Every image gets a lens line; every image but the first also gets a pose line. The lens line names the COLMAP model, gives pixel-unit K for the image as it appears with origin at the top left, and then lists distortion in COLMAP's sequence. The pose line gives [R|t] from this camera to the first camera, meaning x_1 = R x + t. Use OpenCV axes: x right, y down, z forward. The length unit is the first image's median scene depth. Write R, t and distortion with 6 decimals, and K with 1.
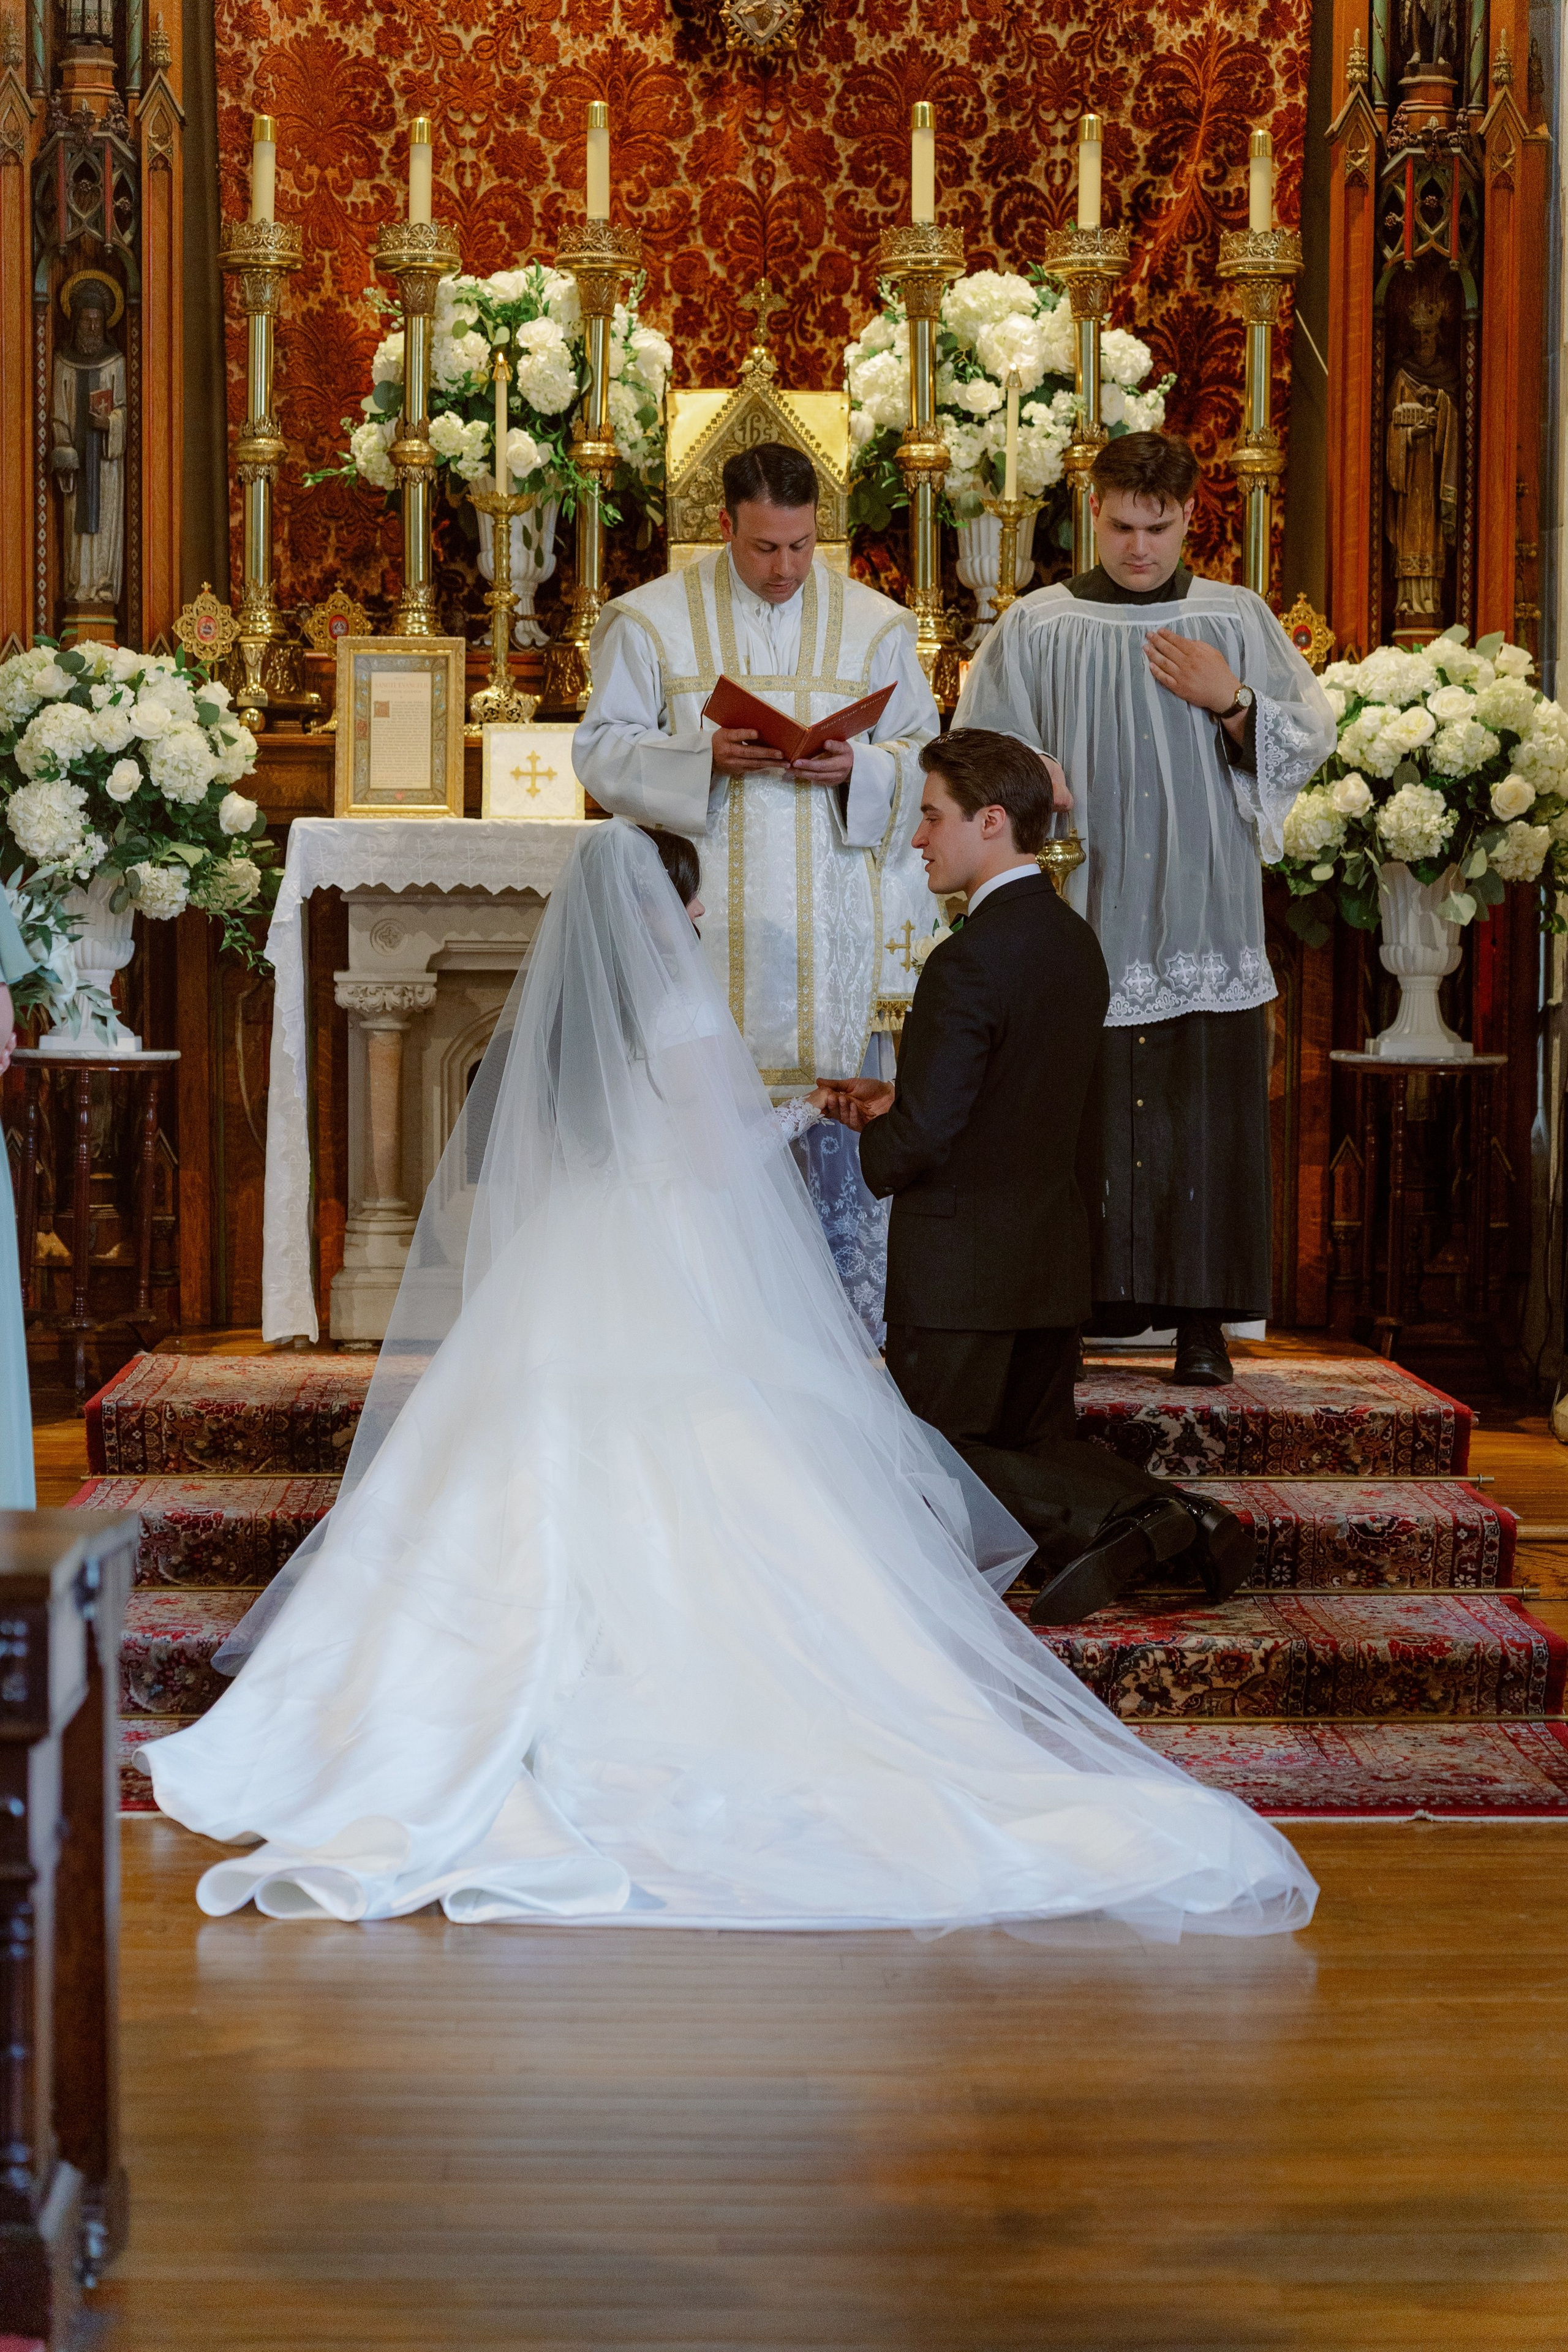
lens RADIAL K [[4746.6, 0, 784.0], [0, 4746.6, 1176.0], [0, 0, 1]] dist [-0.048315, 0.204376]
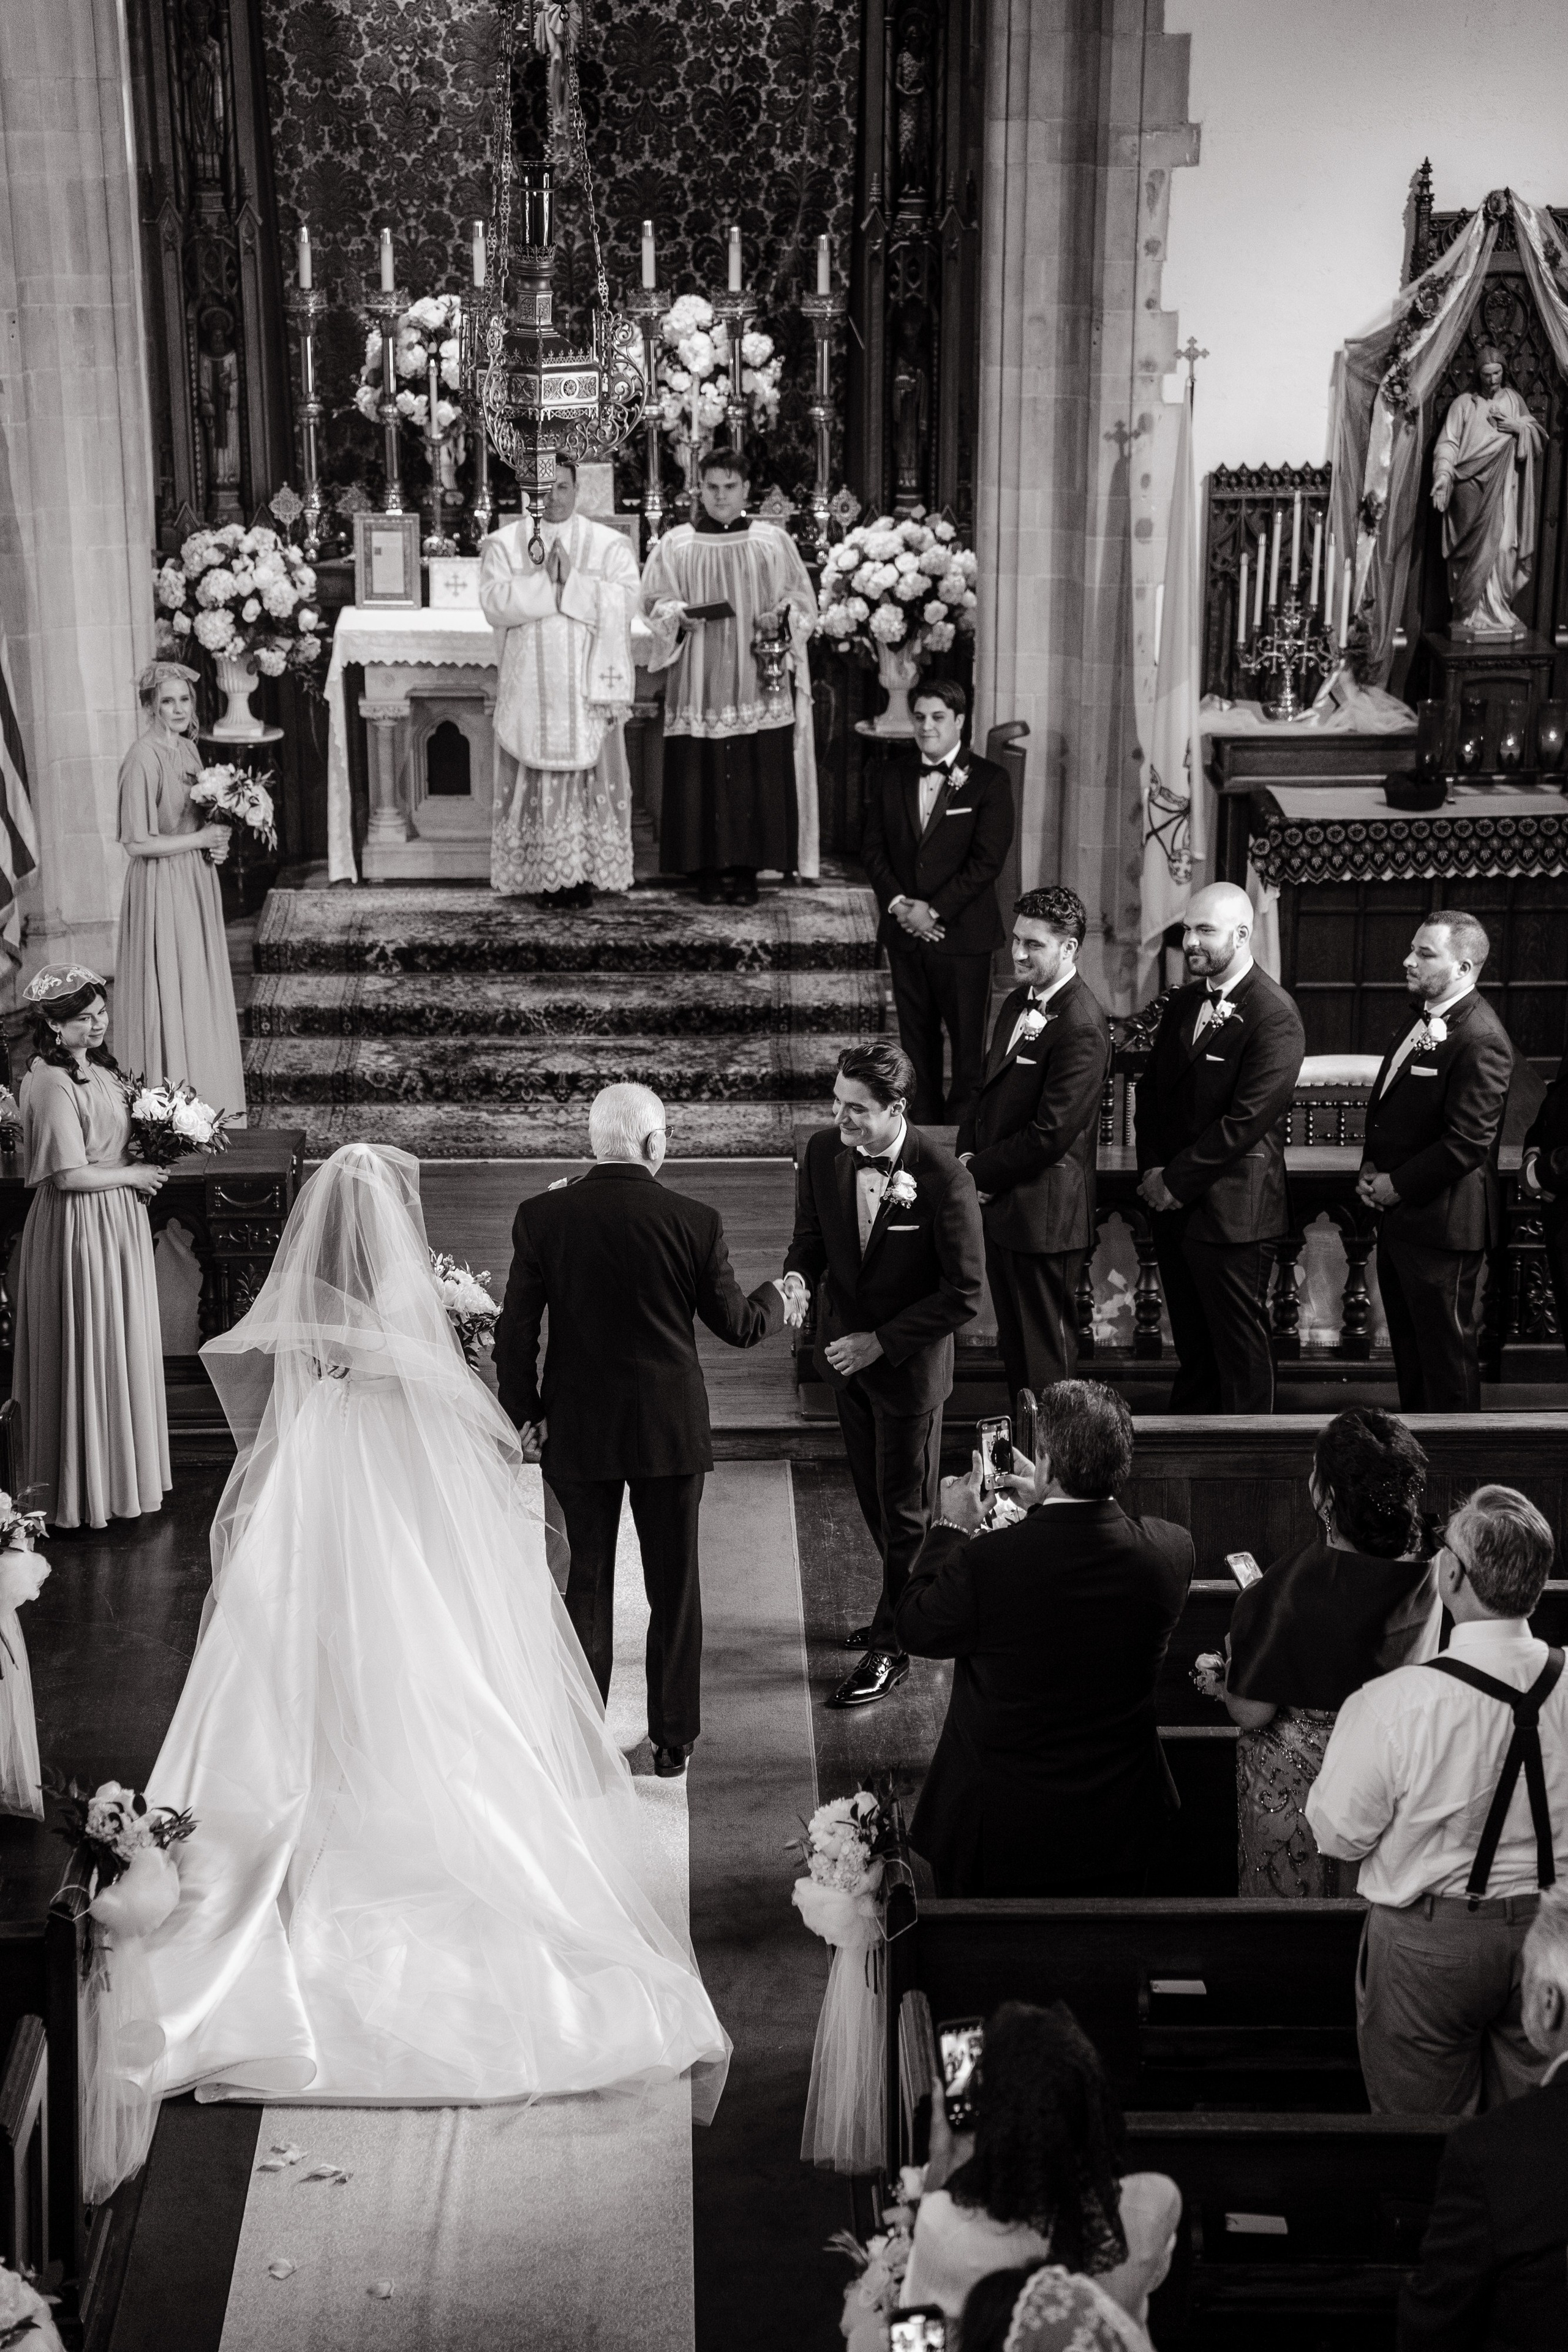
lens RADIAL K [[4934.5, 0, 784.0], [0, 4934.5, 1176.0], [0, 0, 1]] dist [0.072563, 4.489675]
pose [[0.999876, -0.009413, -0.012592, 0.106523], [0.011938, 0.975744, 0.218591, -0.289763], [0.010229, -0.218714, 0.975735, -1.055046]]
